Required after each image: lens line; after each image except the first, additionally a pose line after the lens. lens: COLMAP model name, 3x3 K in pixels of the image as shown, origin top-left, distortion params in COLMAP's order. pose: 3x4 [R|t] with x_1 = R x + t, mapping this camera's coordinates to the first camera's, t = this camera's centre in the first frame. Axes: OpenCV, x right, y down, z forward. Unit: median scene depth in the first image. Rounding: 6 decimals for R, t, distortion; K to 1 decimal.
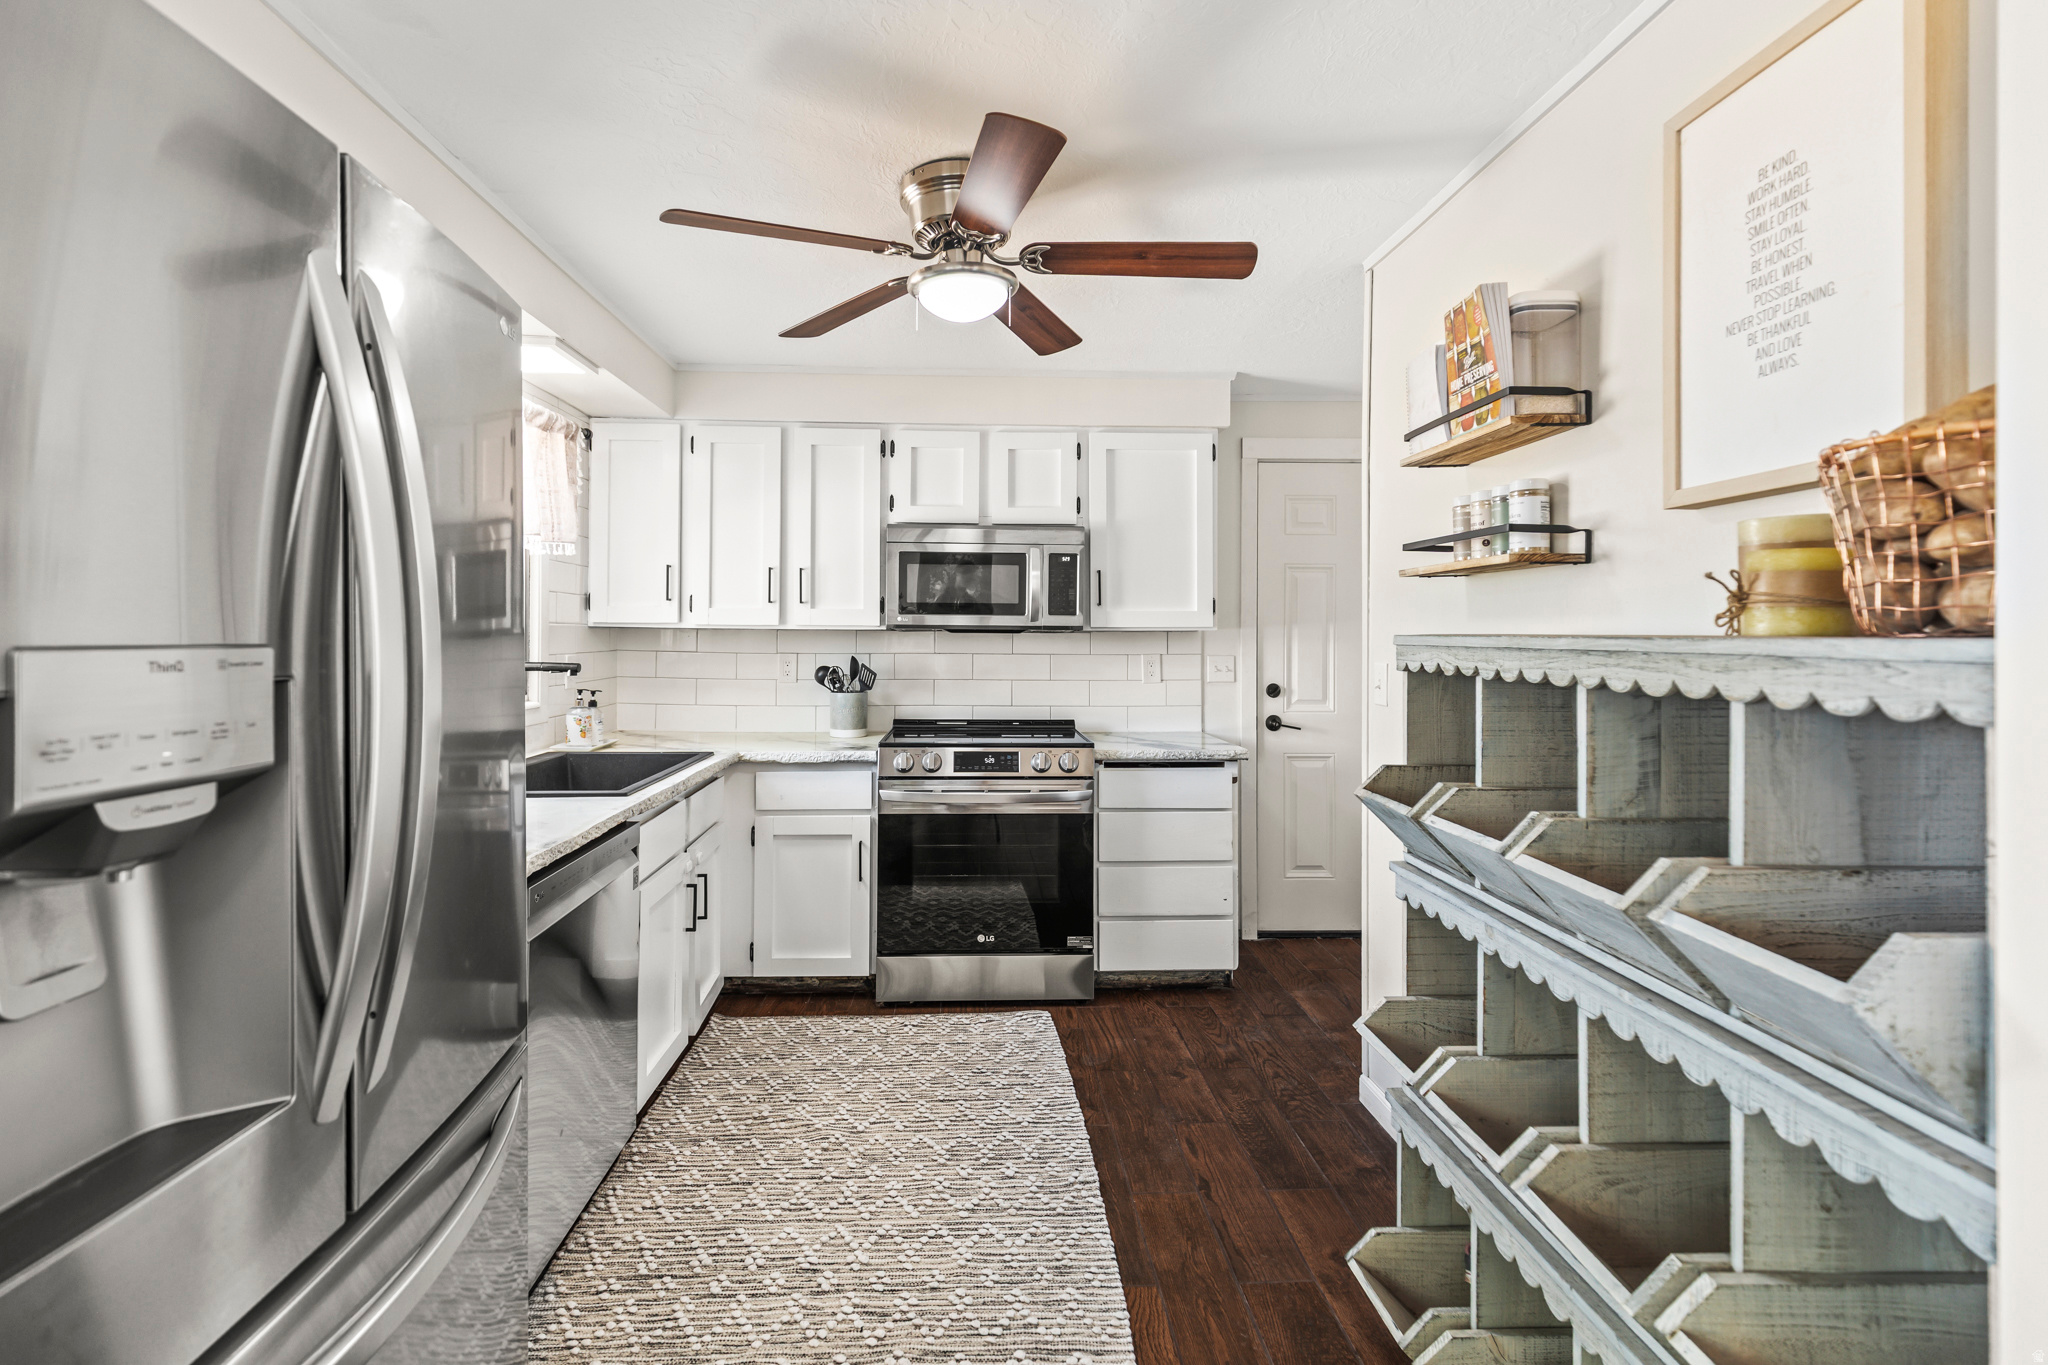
lens RADIAL K [[957.5, 0, 983.1], [0, 957.5, 621.0], [0, 0, 1]] dist [0.014898, -0.003931]
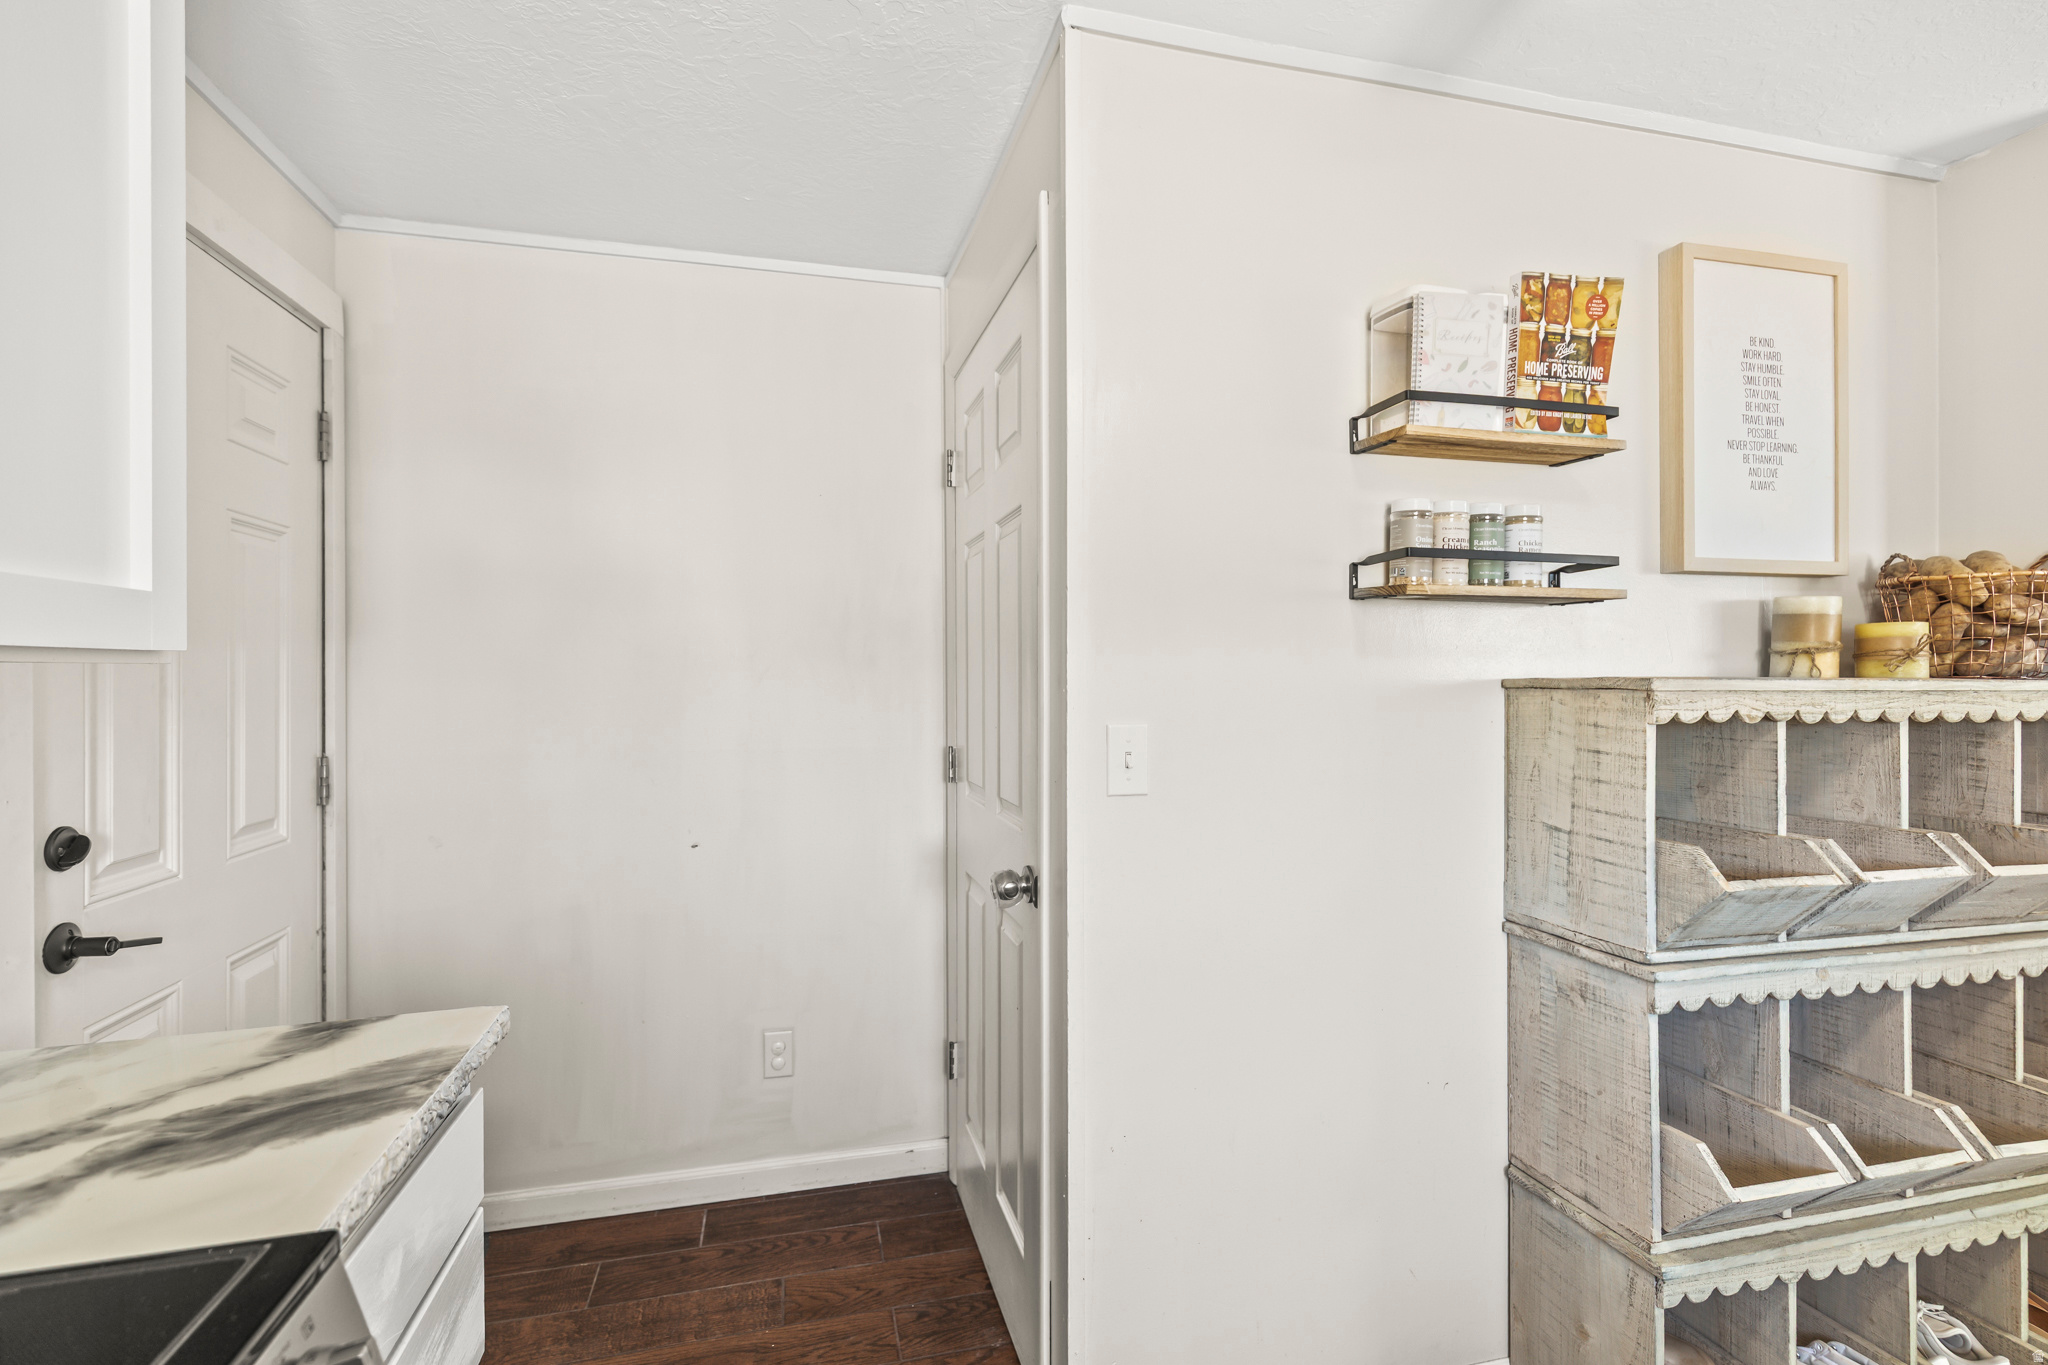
lens RADIAL K [[957.5, 0, 1039.8], [0, 957.5, 675.2], [0, 0, 1]] dist [0.014898, -0.003931]
pose [[-0.244347, -0.007163, 0.969662, -0.170813], [-0.016429, 0.999860, 0.003247, 0.014892], [-0.969549, -0.015137, -0.244430, 1.410572]]
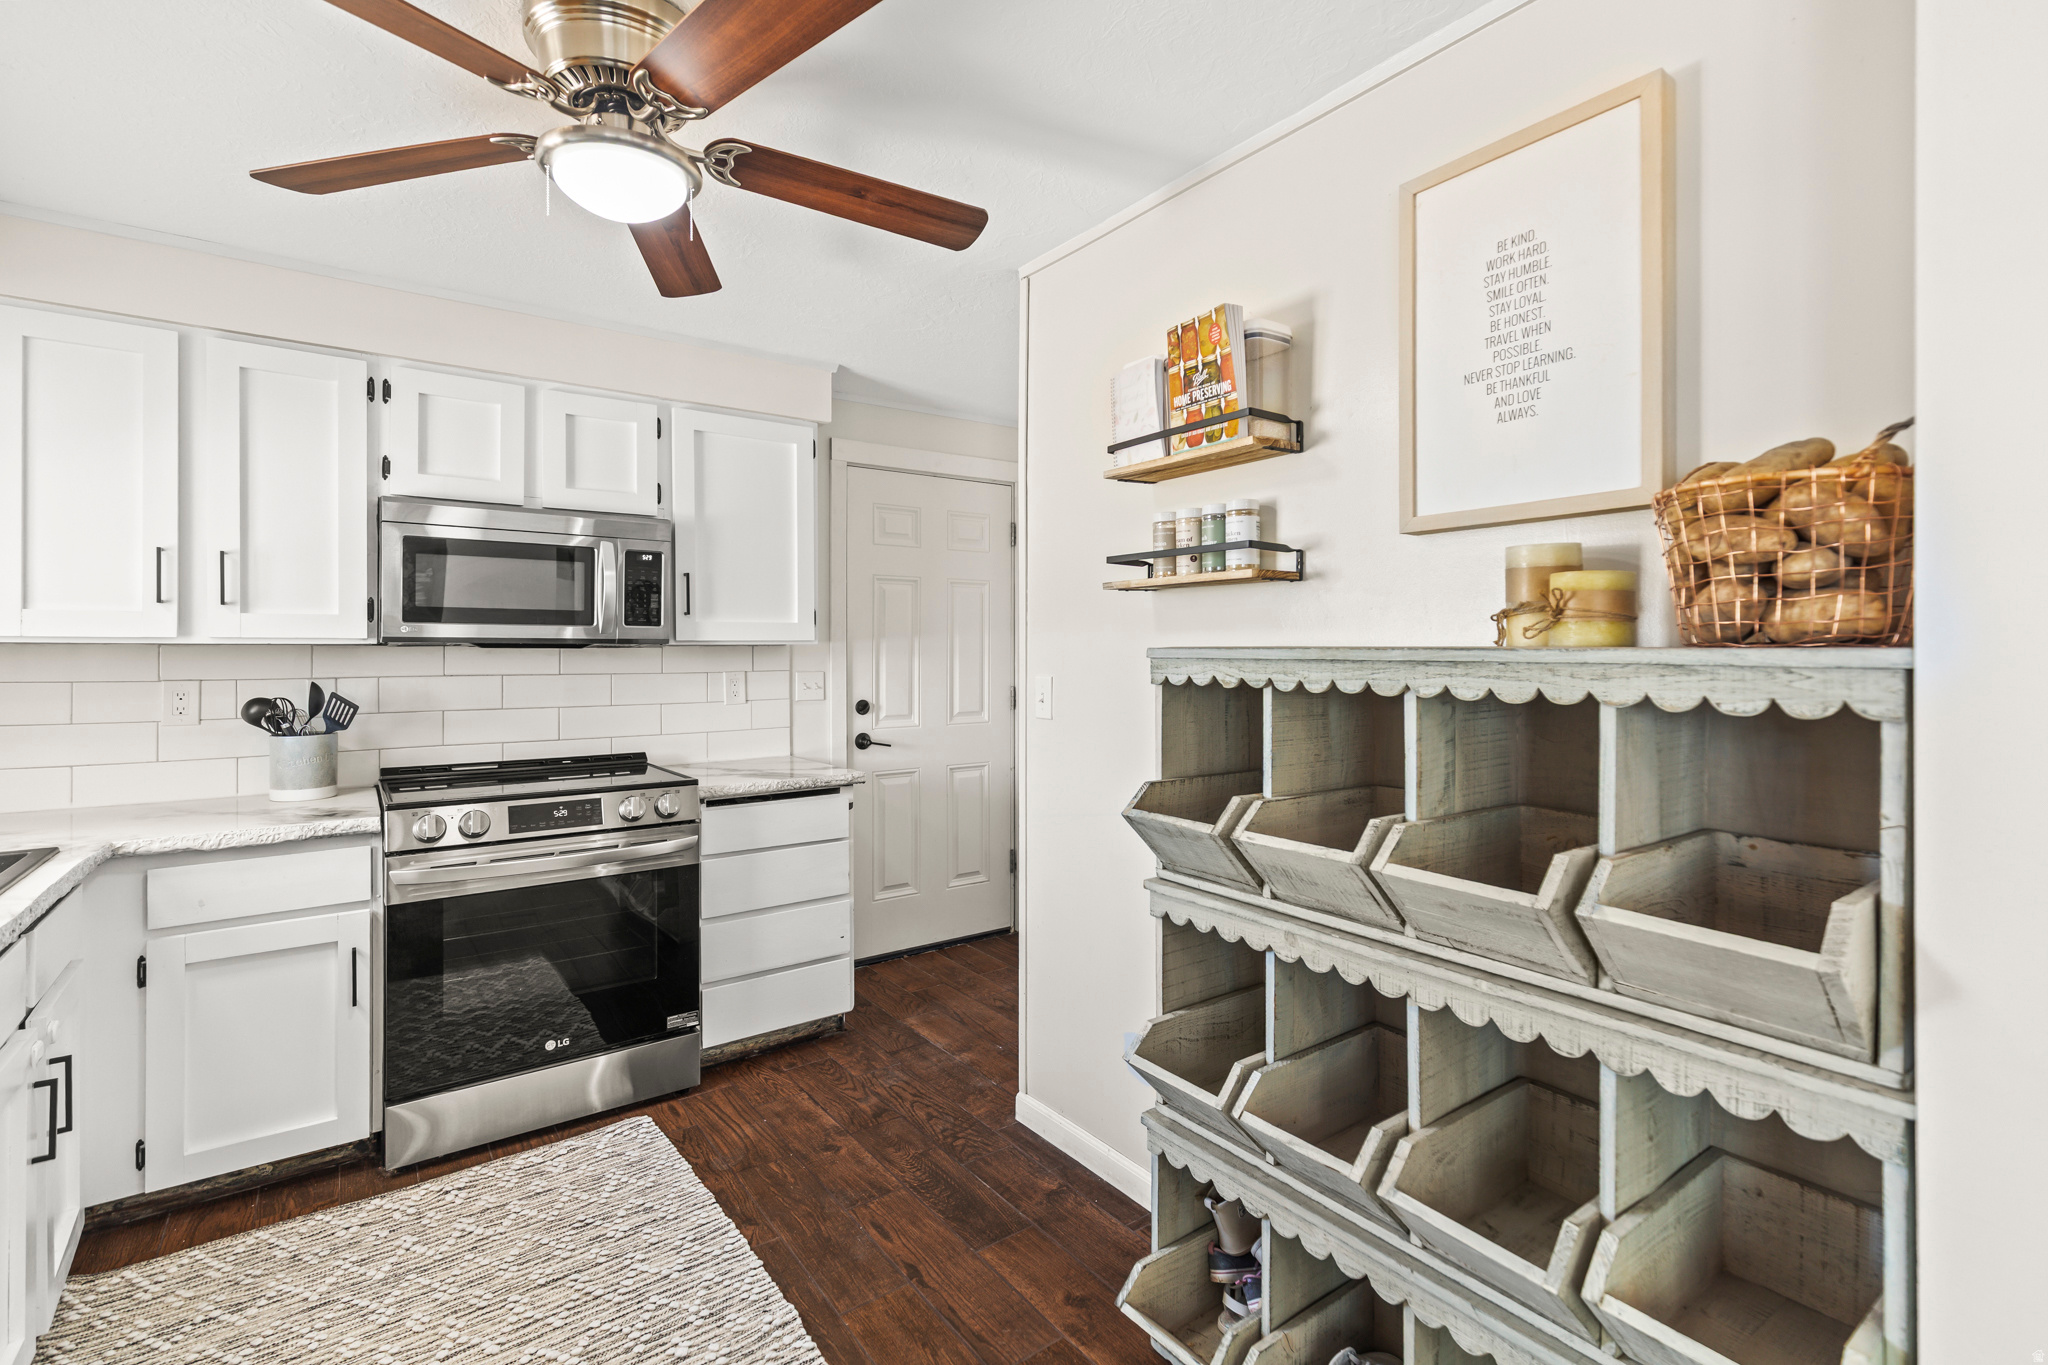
lens RADIAL K [[957.5, 0, 1032.0], [0, 957.5, 648.6], [0, 0, 1]] dist [0.014898, -0.003931]
pose [[0.820931, -0.004544, 0.571010, -0.189485], [-0.003209, 0.999916, 0.012571, 0.002809], [-0.571019, -0.012153, 0.820847, 0.227186]]
